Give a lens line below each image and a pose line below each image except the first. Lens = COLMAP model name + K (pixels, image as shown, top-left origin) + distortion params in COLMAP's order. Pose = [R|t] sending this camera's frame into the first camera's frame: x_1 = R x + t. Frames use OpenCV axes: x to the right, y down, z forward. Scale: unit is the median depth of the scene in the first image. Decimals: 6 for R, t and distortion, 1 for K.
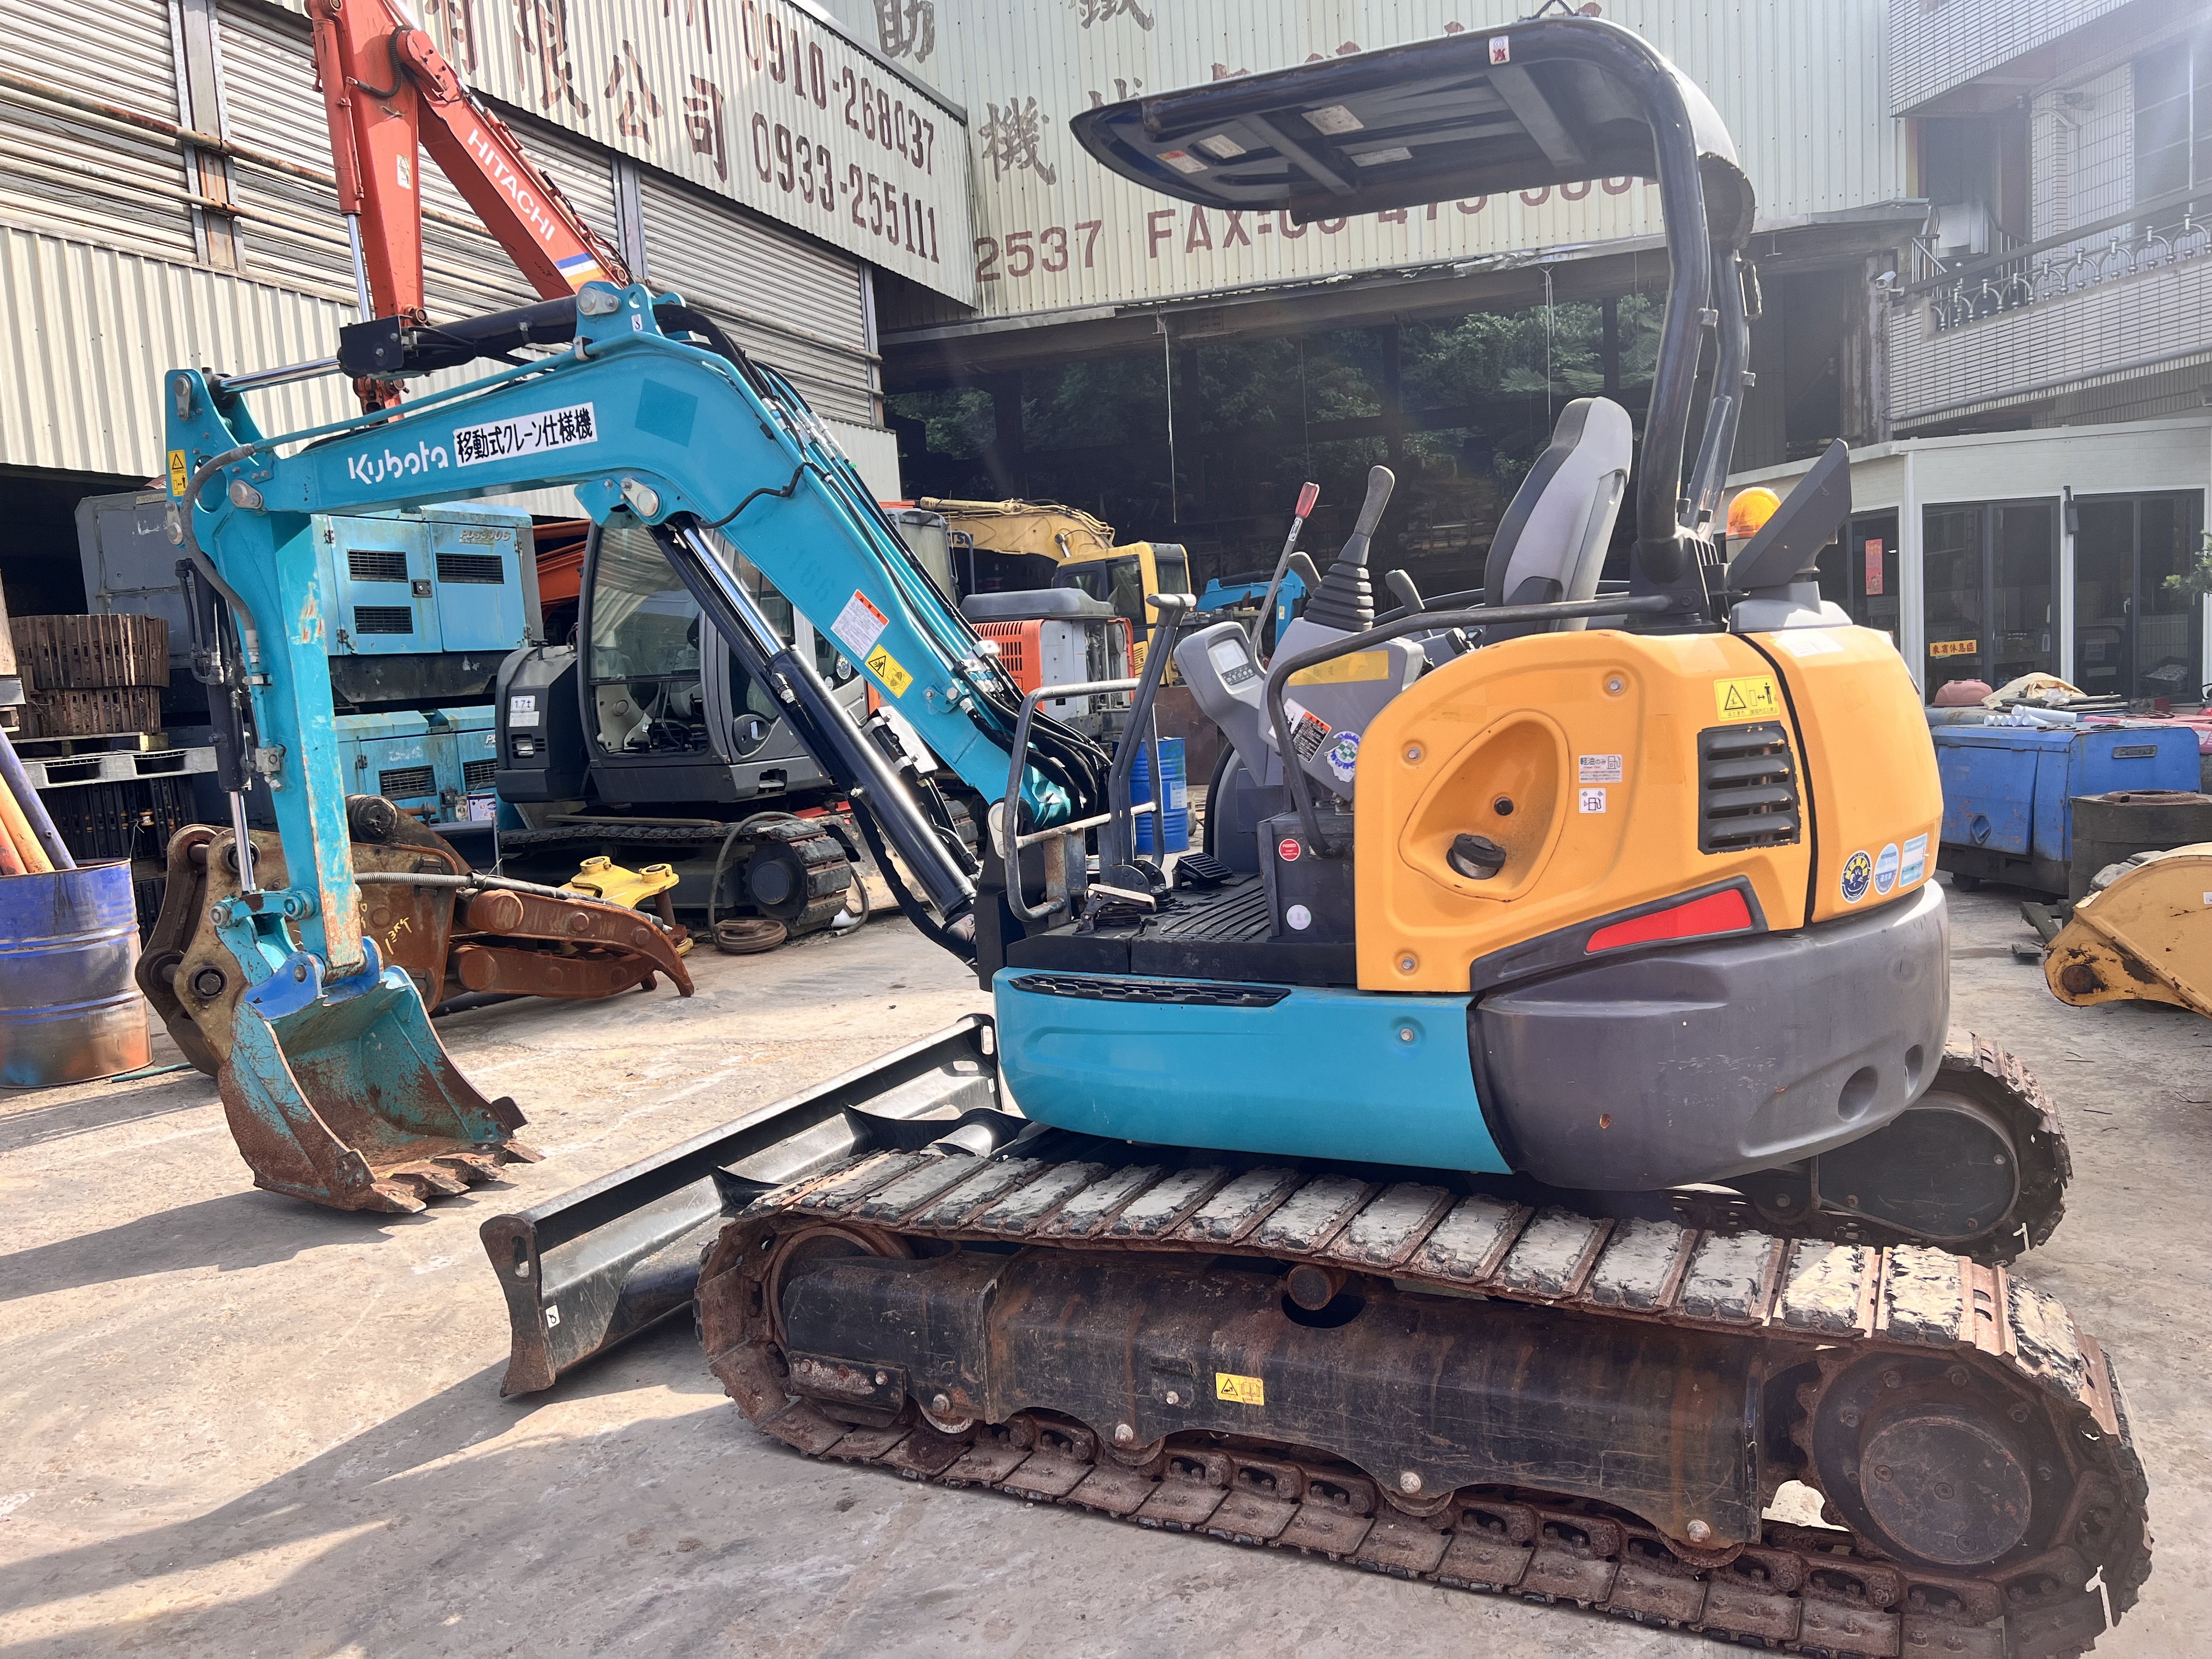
lens RADIAL K [[1657.3, 0, 1115.7], [0, 1657.3, 837.1], [0, 0, 1]] dist [0.090856, -0.116525]
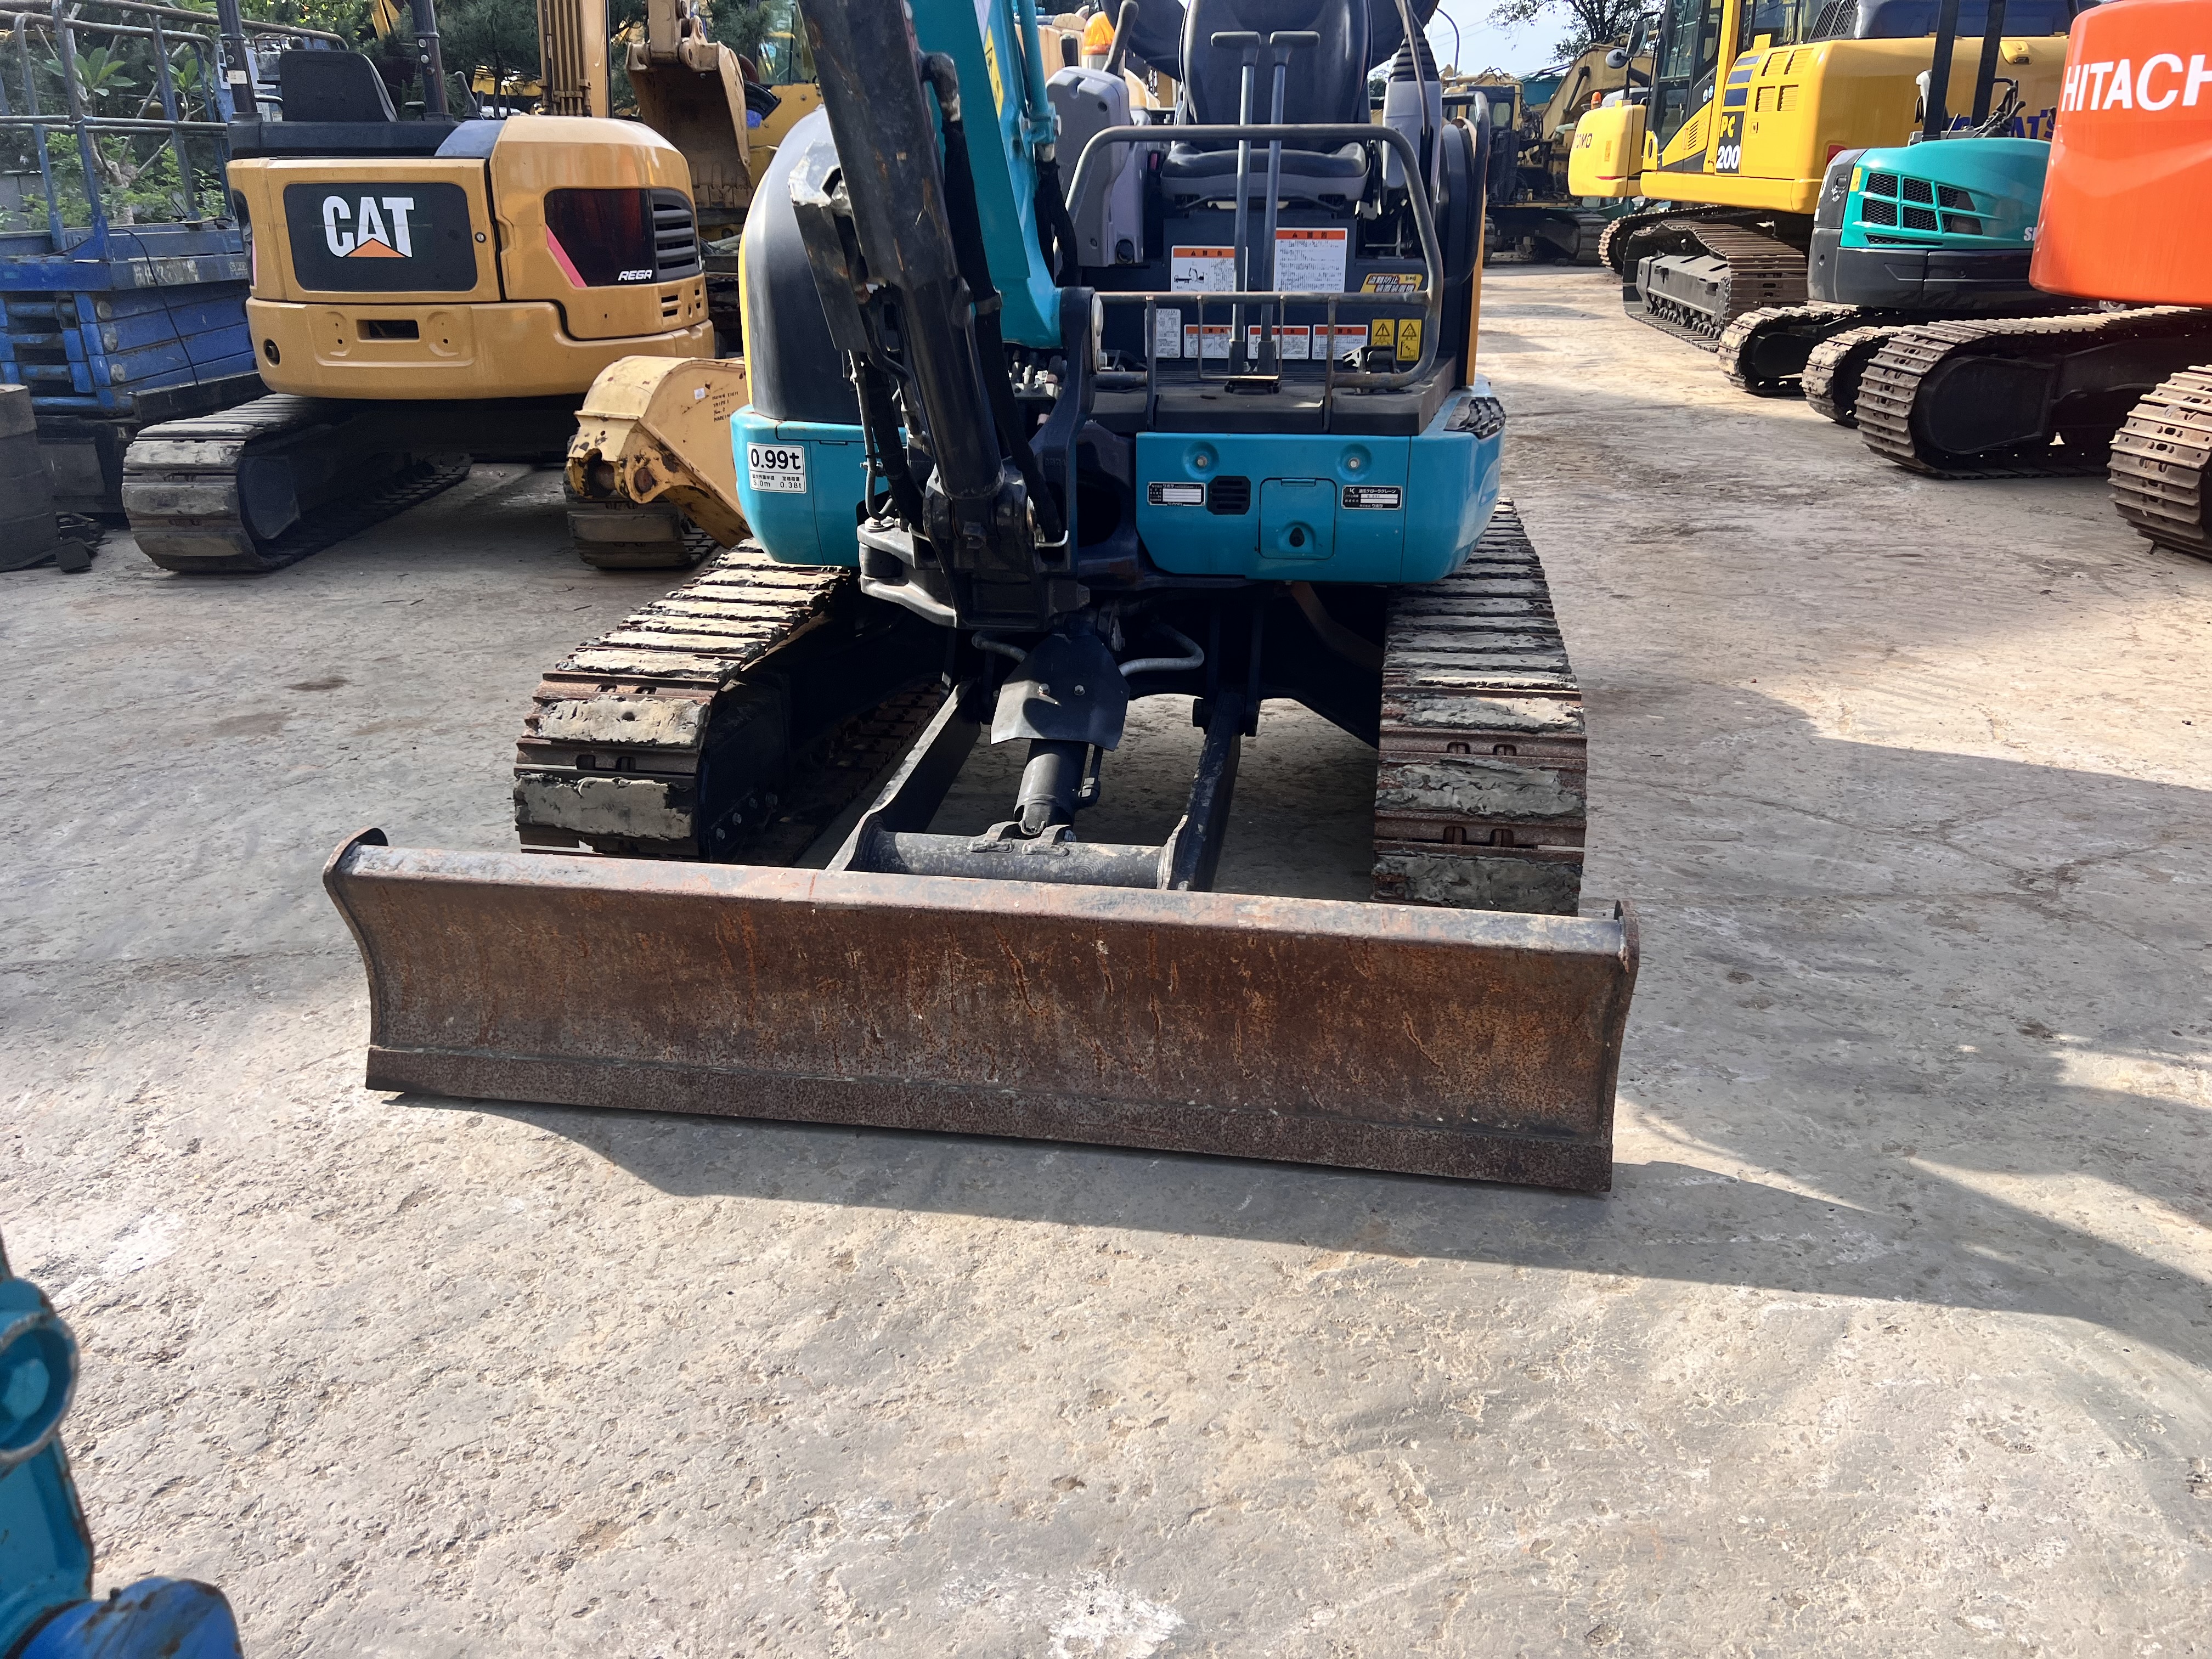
lens RADIAL K [[1660.5, 0, 1109.6], [0, 1660.5, 823.2], [0, 0, 1]] dist [0.072401, -0.102904]
pose [[-0.289216, -0.282284, 0.914697, -0.629778], [0.125684, 0.936063, 0.328618, -0.033690], [-0.948977, 0.210005, -0.235246, 0.945766]]
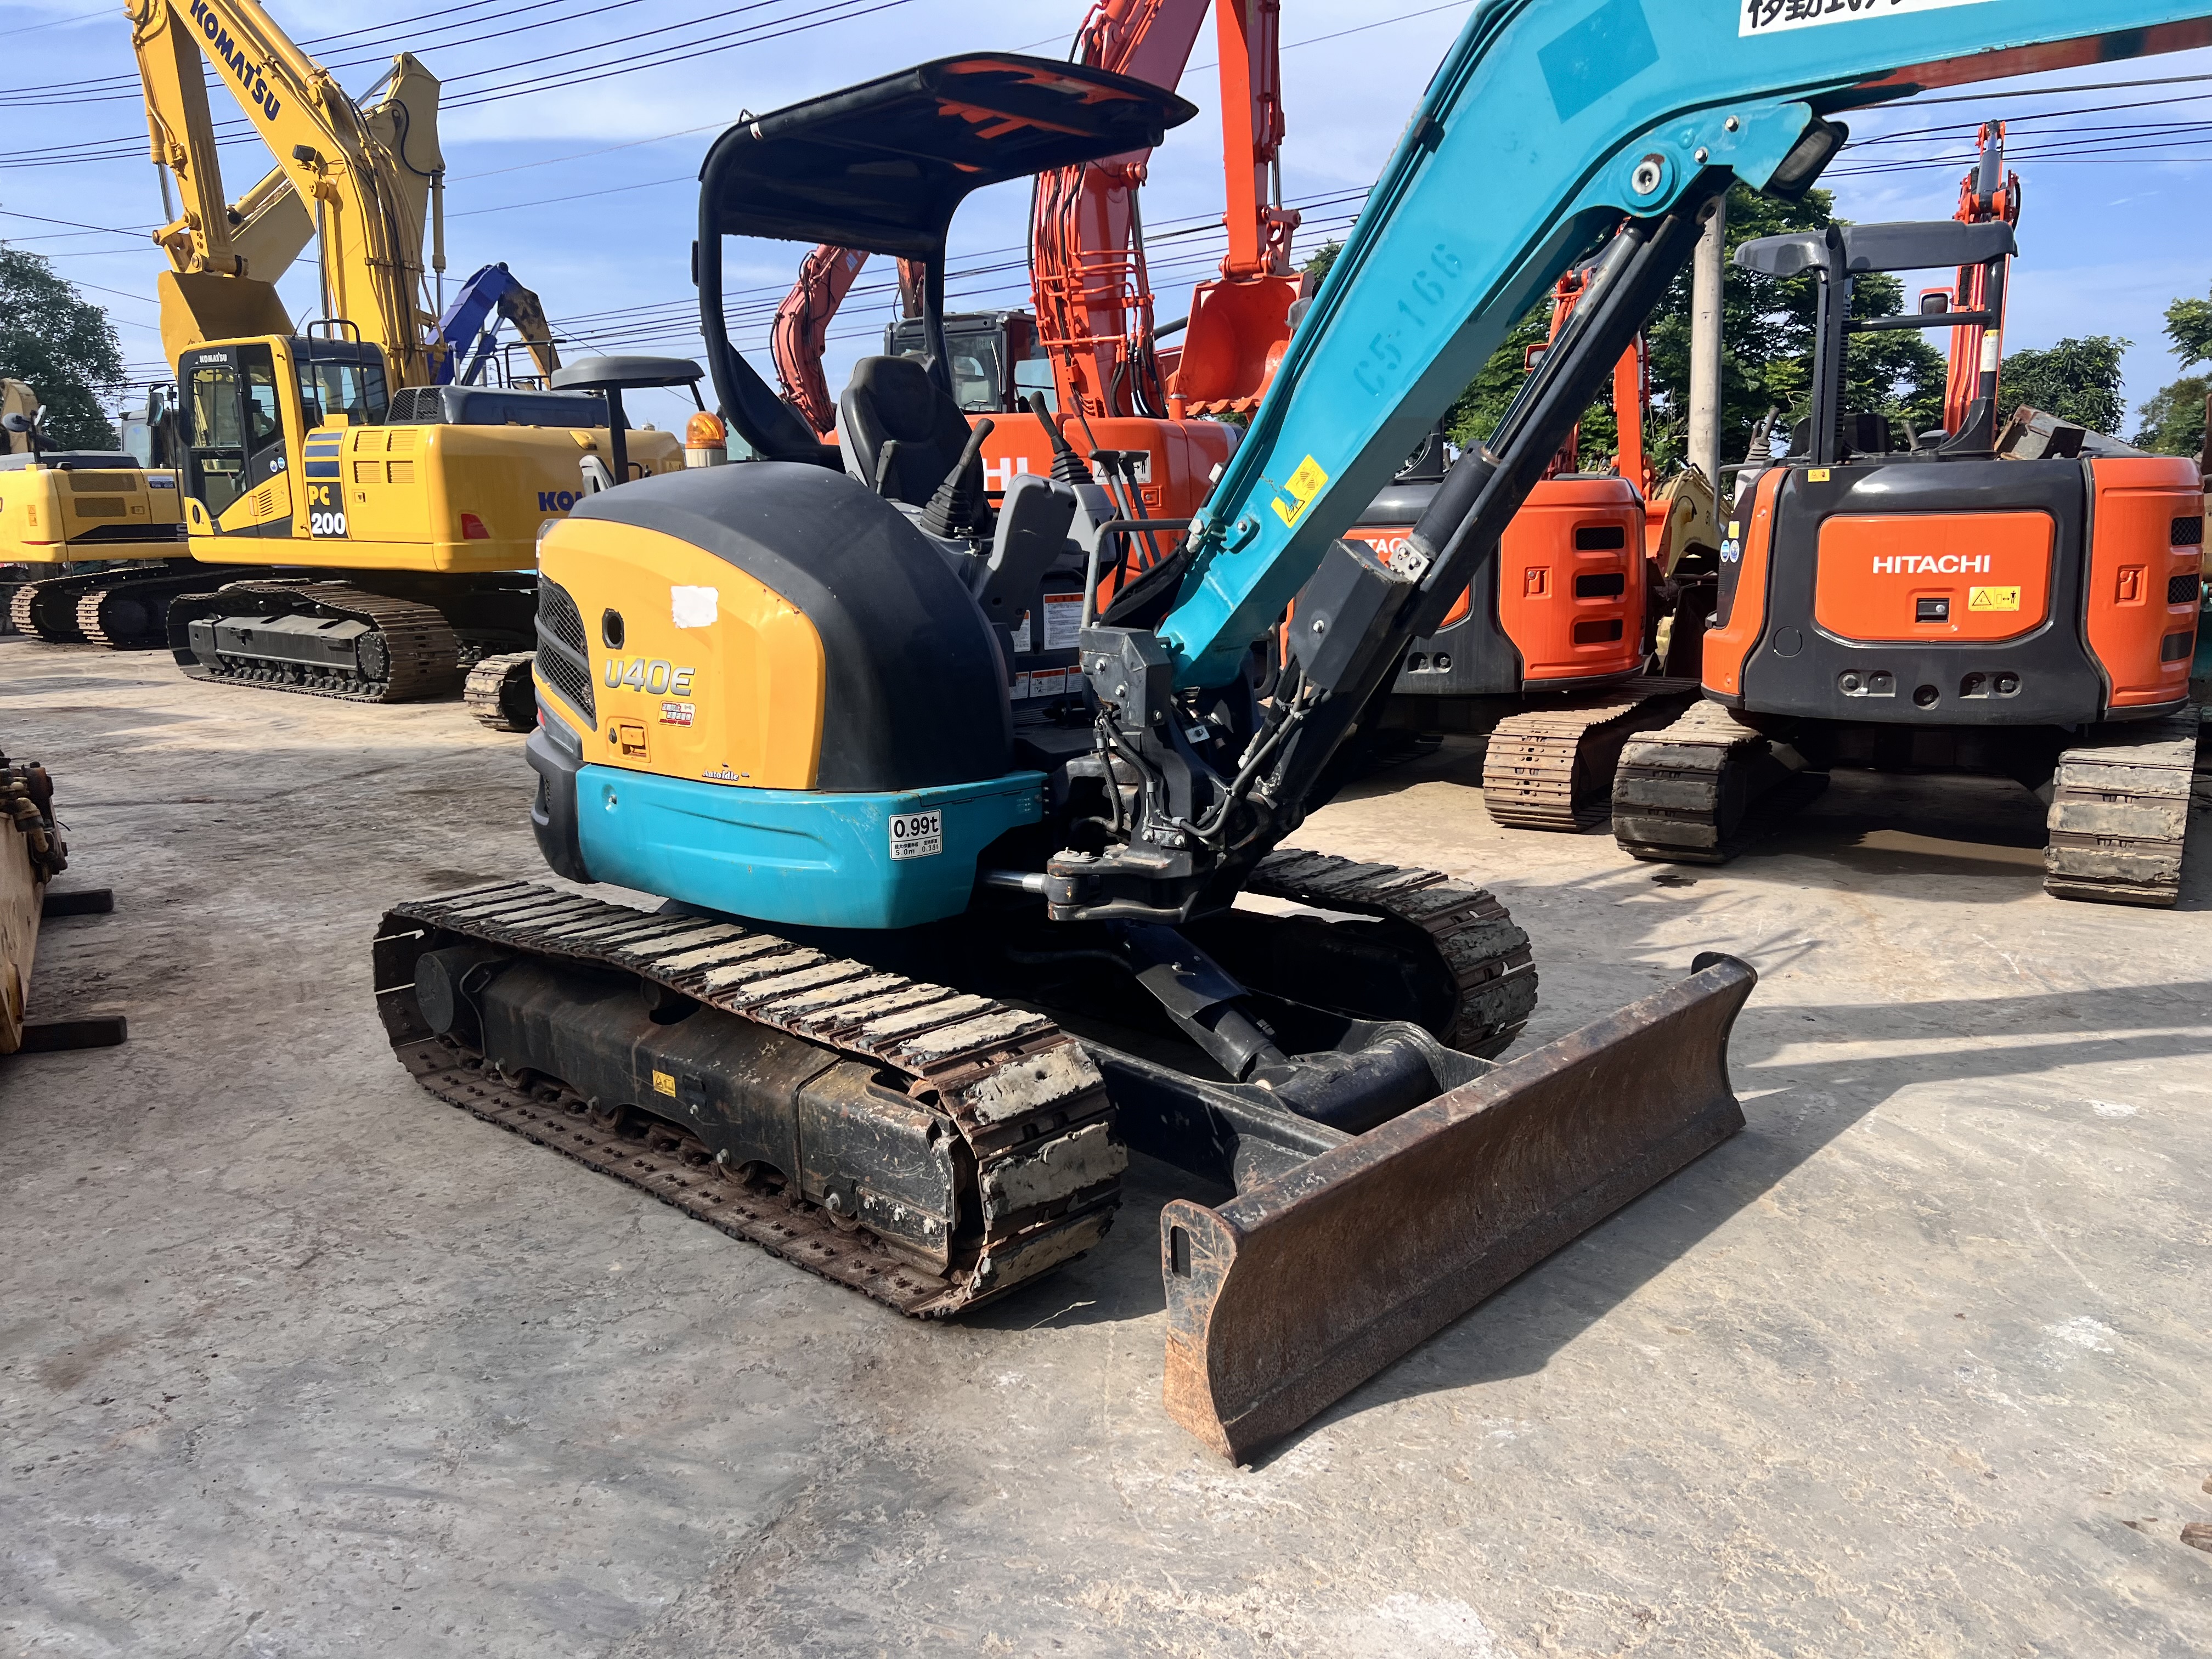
lens RADIAL K [[1659.3, 0, 1118.8], [0, 1659.3, 843.8], [0, 0, 1]] dist [0.090753, -0.106893]
pose [[-0.953931, 0.026485, 0.298855, -0.223762], [0.113186, 0.954263, 0.276715, -0.140064], [-0.277858, 0.297793, -0.913299, 1.487524]]
